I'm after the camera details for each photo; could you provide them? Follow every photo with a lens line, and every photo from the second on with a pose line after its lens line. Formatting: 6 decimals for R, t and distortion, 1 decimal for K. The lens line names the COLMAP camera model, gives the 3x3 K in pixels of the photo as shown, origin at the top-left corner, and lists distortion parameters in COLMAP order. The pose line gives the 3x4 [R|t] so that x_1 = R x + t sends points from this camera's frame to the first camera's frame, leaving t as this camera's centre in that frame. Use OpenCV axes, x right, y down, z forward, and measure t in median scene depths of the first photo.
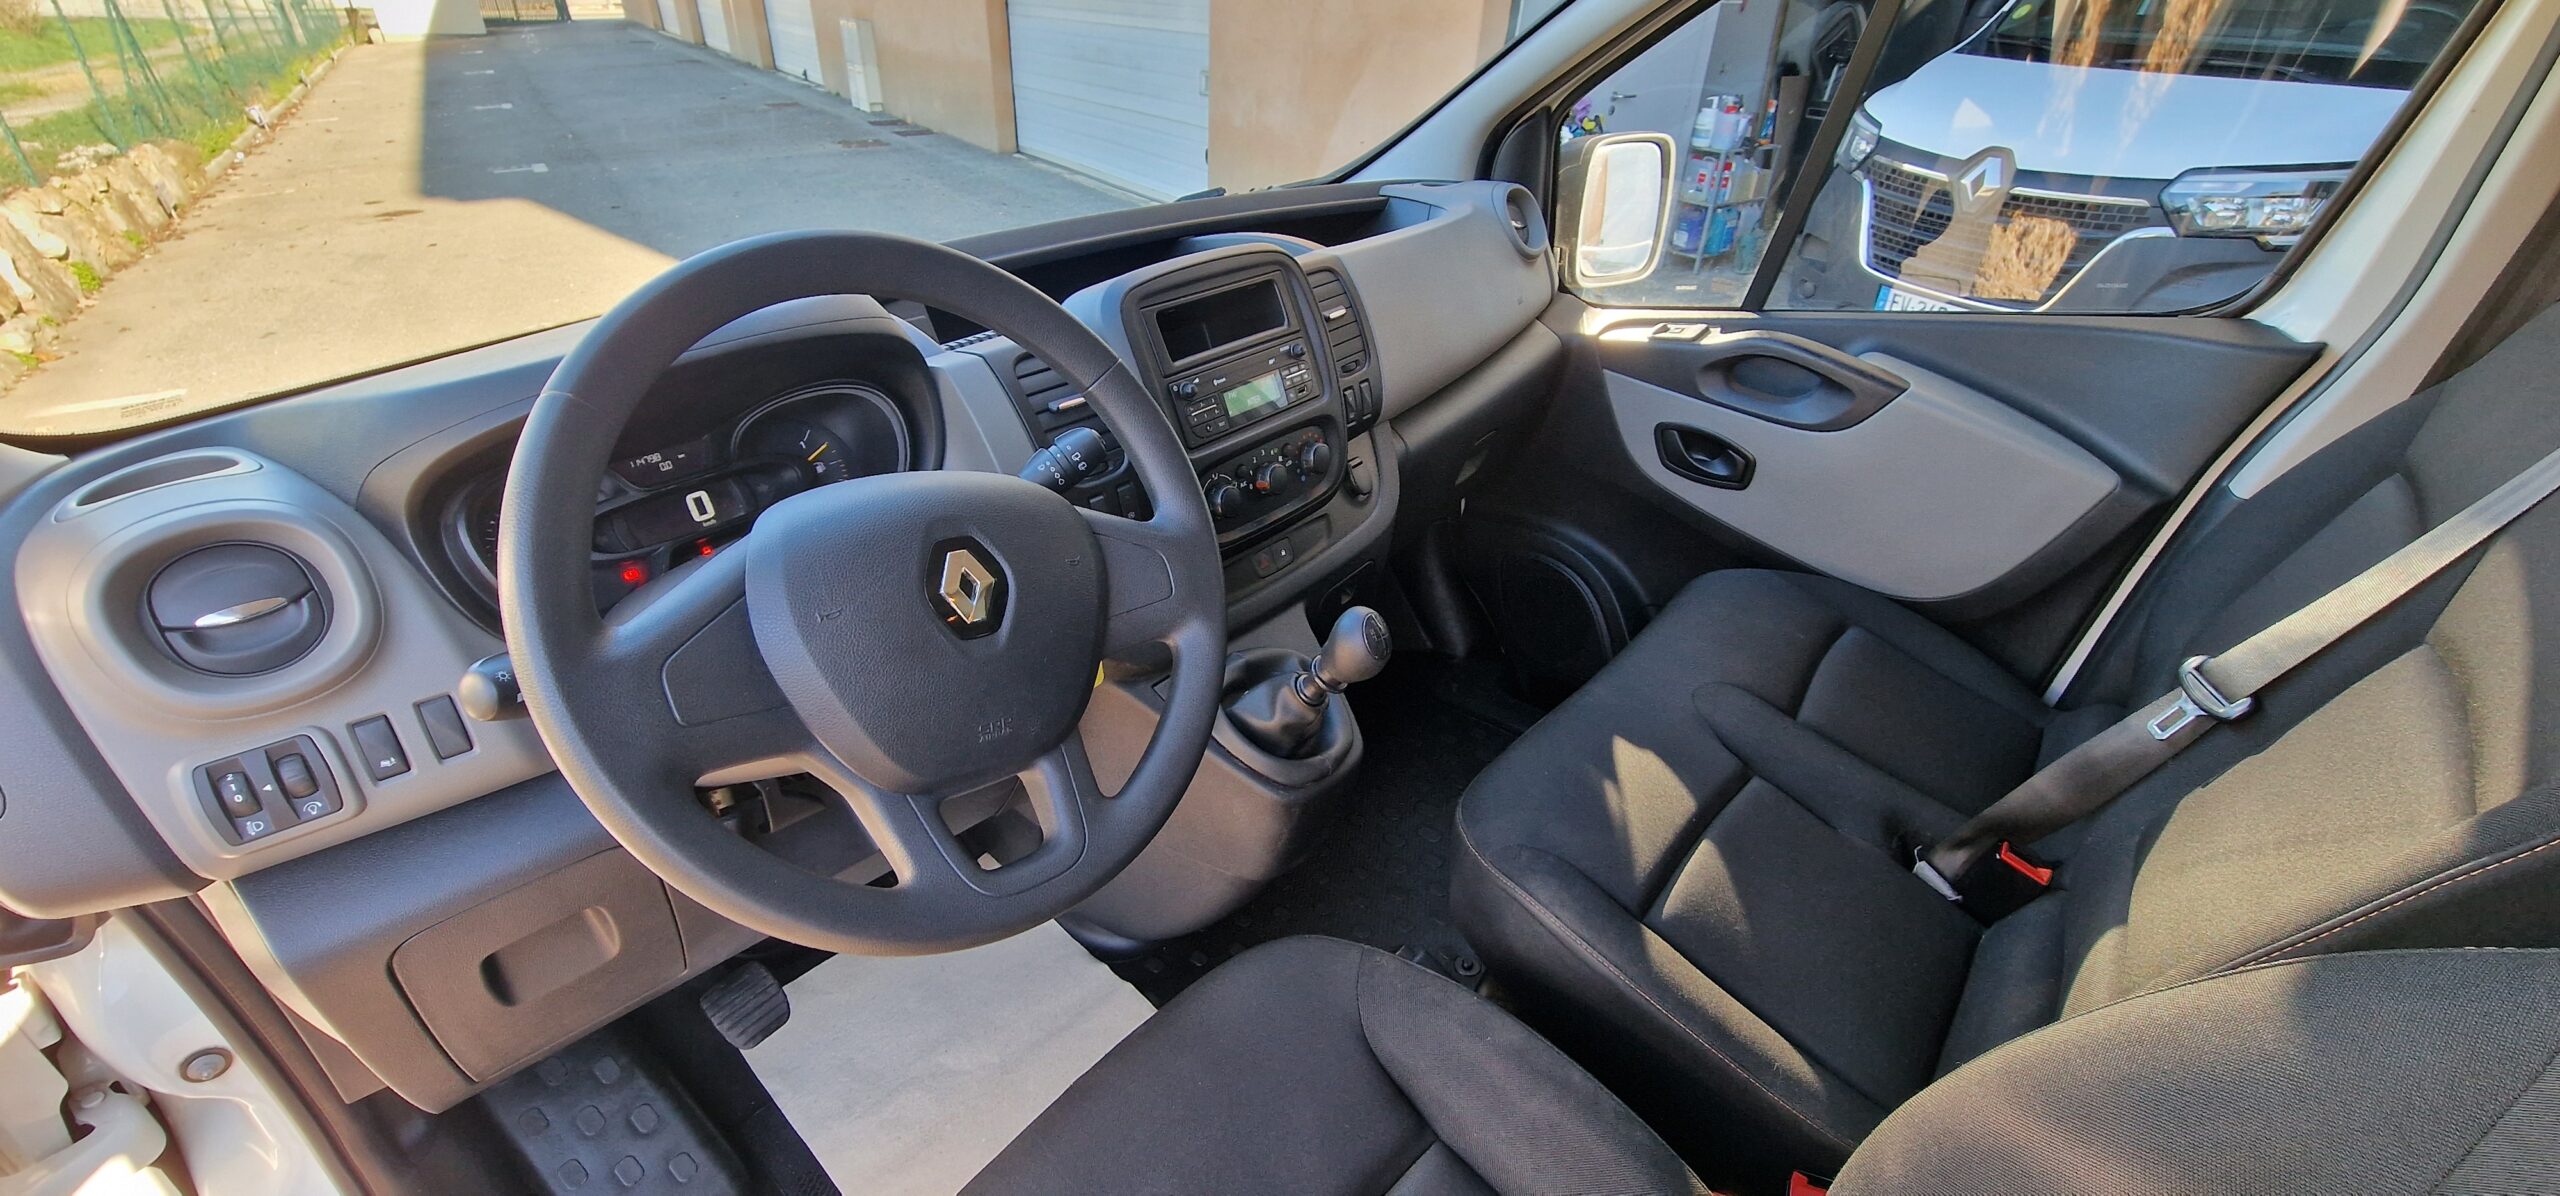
lens RADIAL K [[1059.1, 0, 1266.3], [0, 1059.1, 602.5], [0, 0, 1]] dist [0.004323, -0.003108]
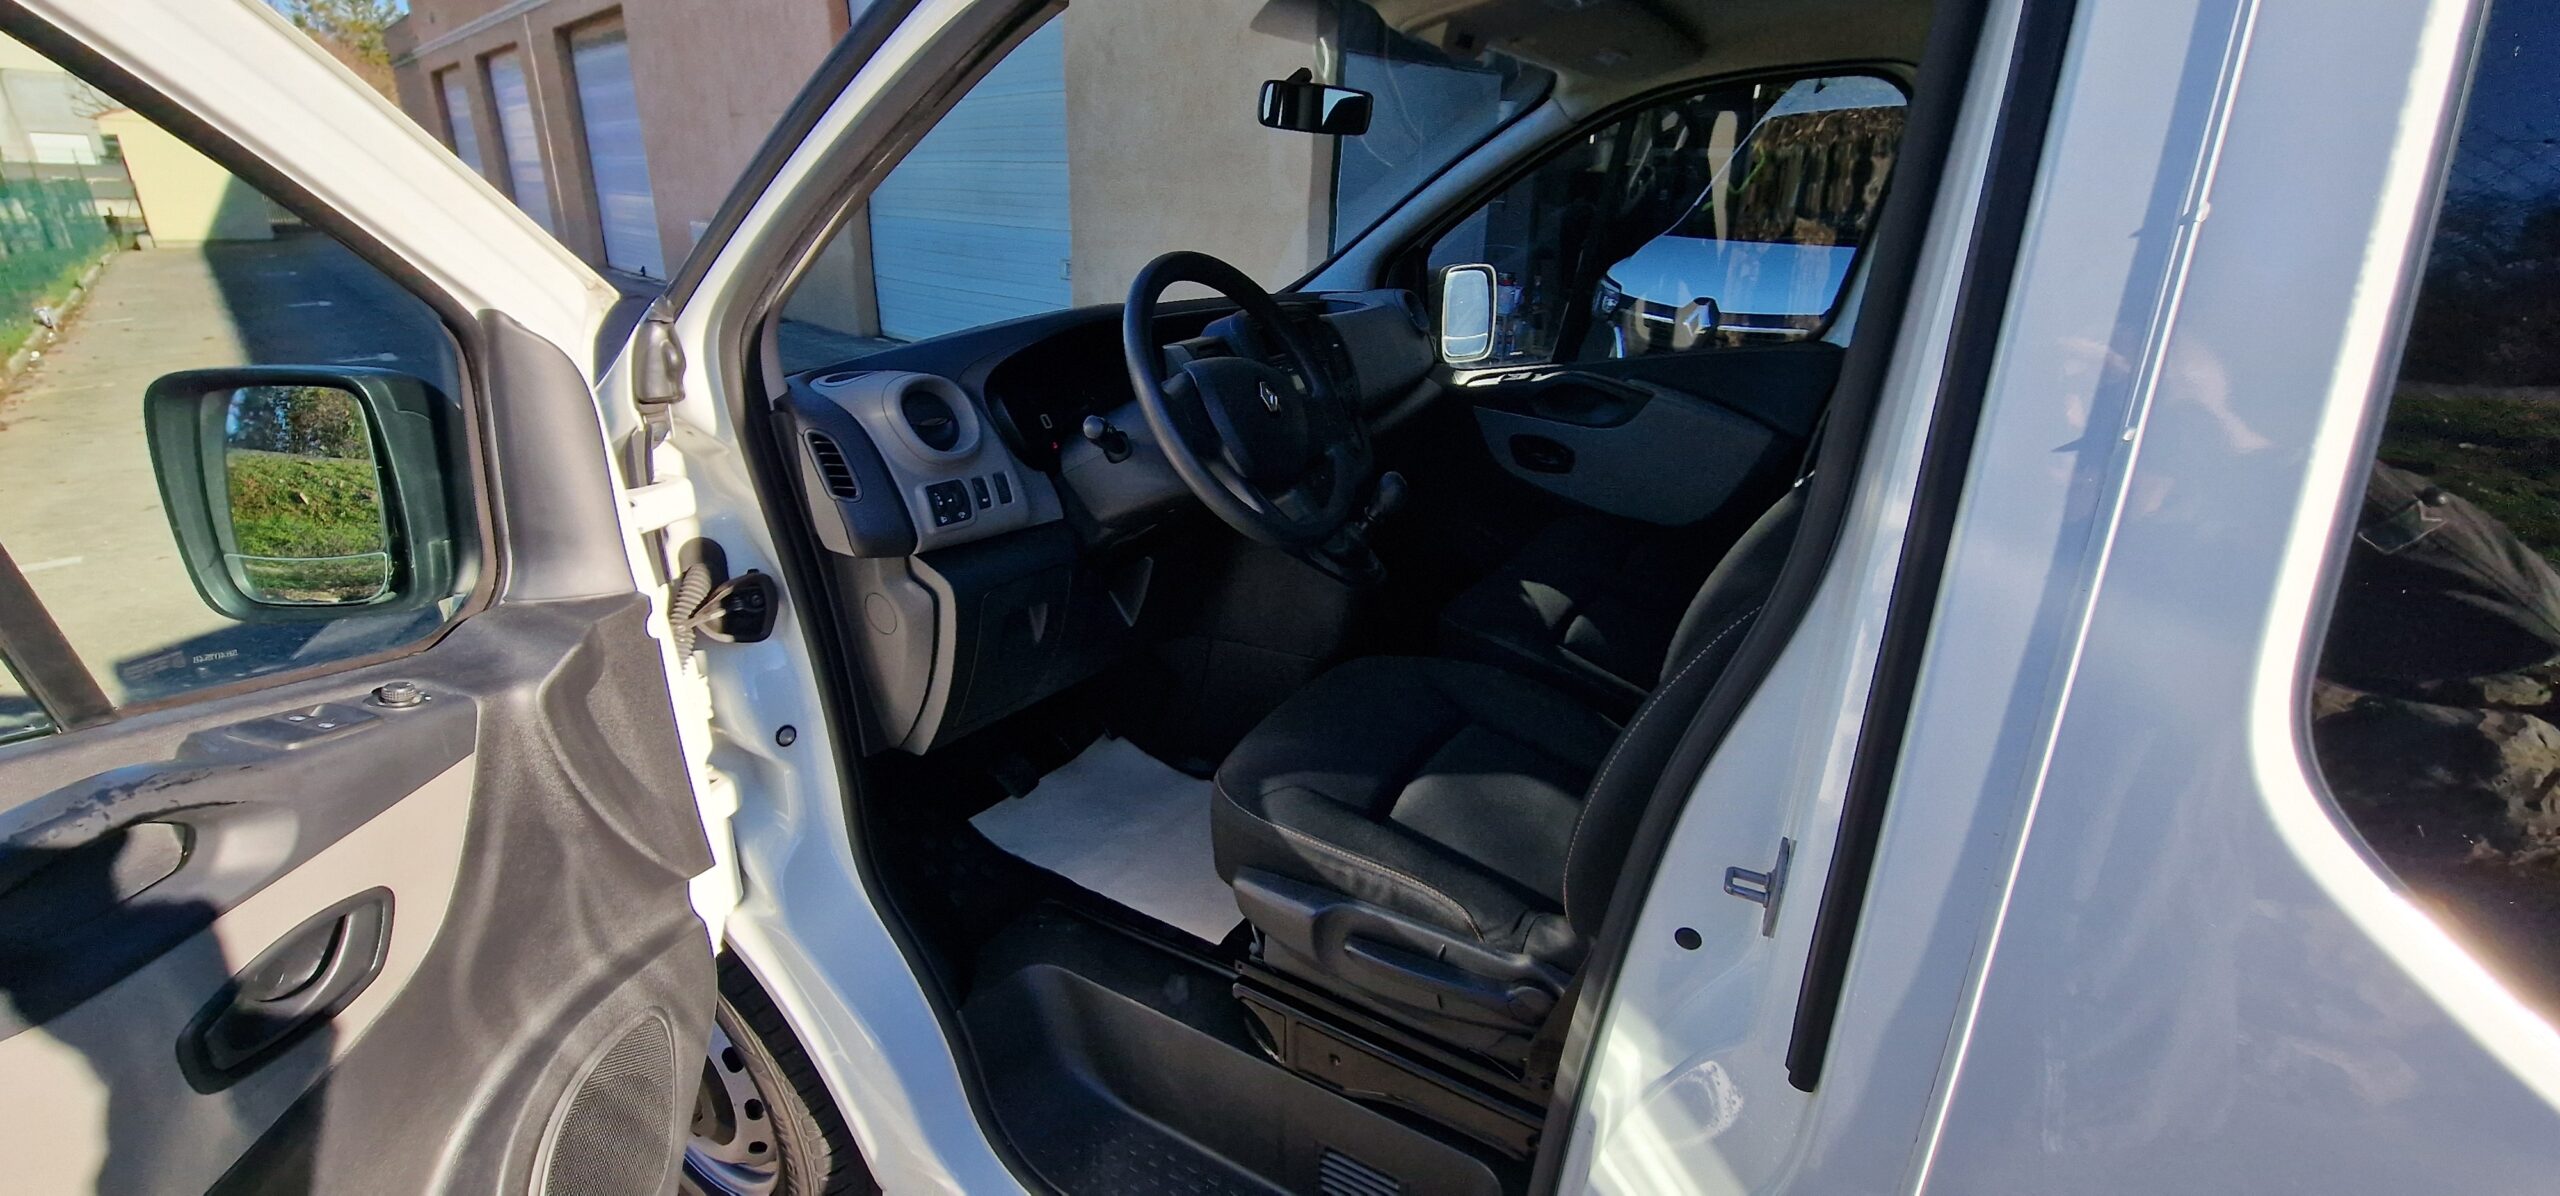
lens RADIAL K [[1059.1, 0, 1271.8], [0, 1059.1, 591.2], [0, 0, 1]] dist [0.004323, -0.003108]
pose [[0.984437, -0.061279, 0.164708, -0.241219], [0.088256, 0.982866, -0.161820, 0.272787], [-0.151969, 0.173838, 0.972978, -0.411230]]
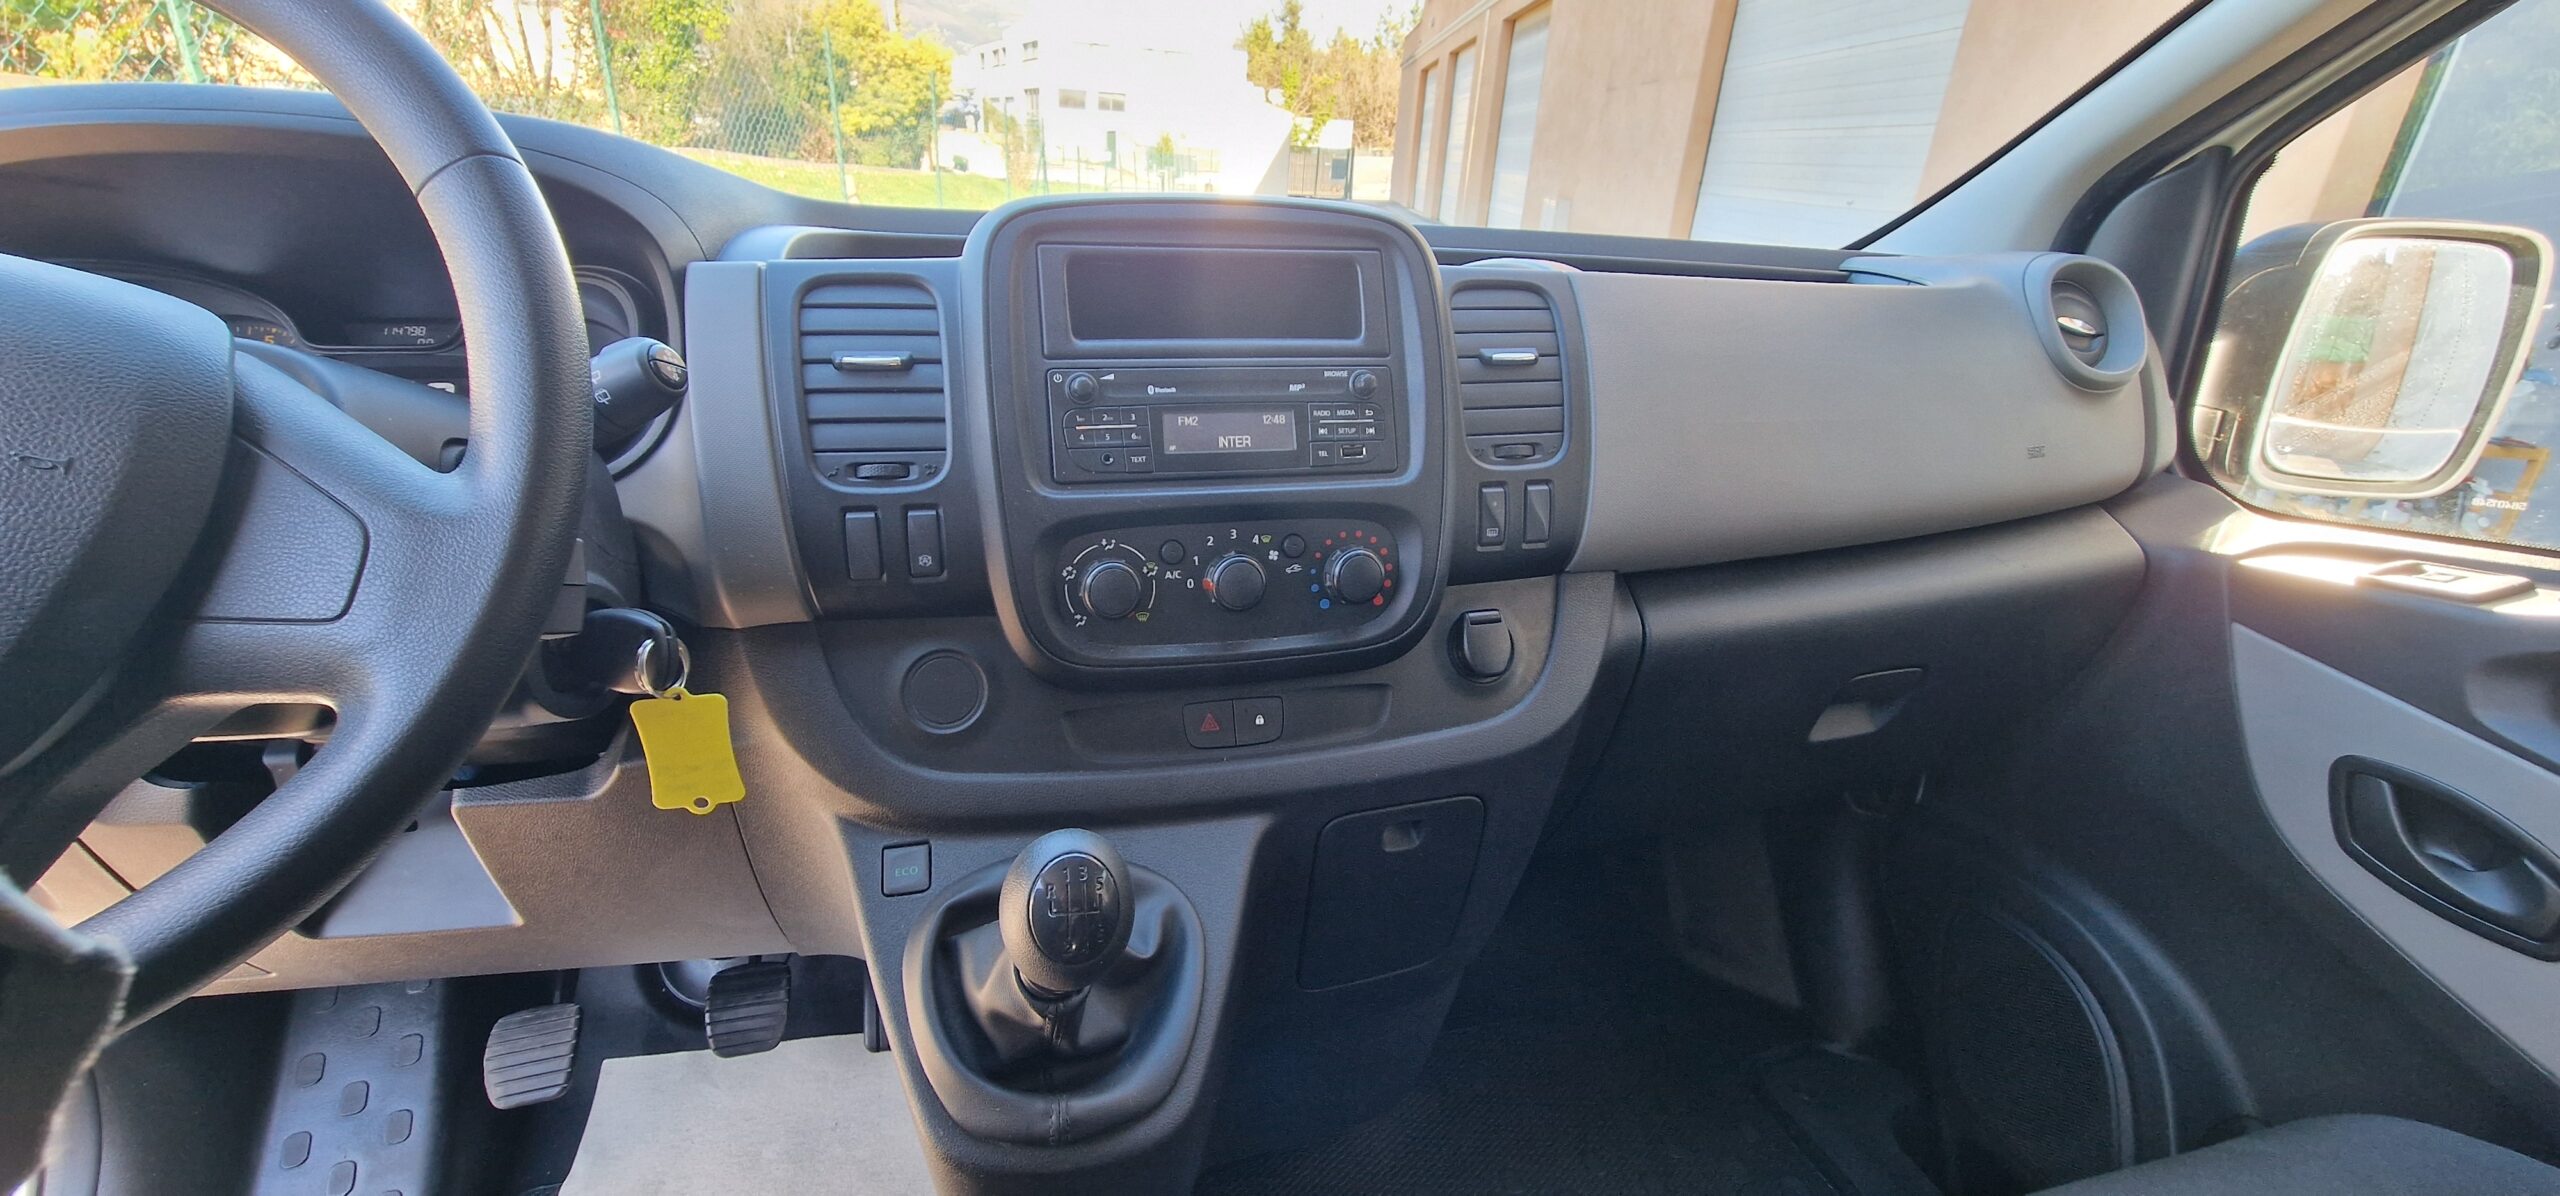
lens RADIAL K [[1059.1, 0, 1256.5], [0, 1059.1, 604.4], [0, 0, 1]] dist [0.004323, -0.003108]
pose [[0.814653, 0.240920, -0.527540, 0.204425], [-0.318700, 0.945945, -0.060154, -0.048084], [0.484532, 0.217132, 0.847398, 0.340246]]
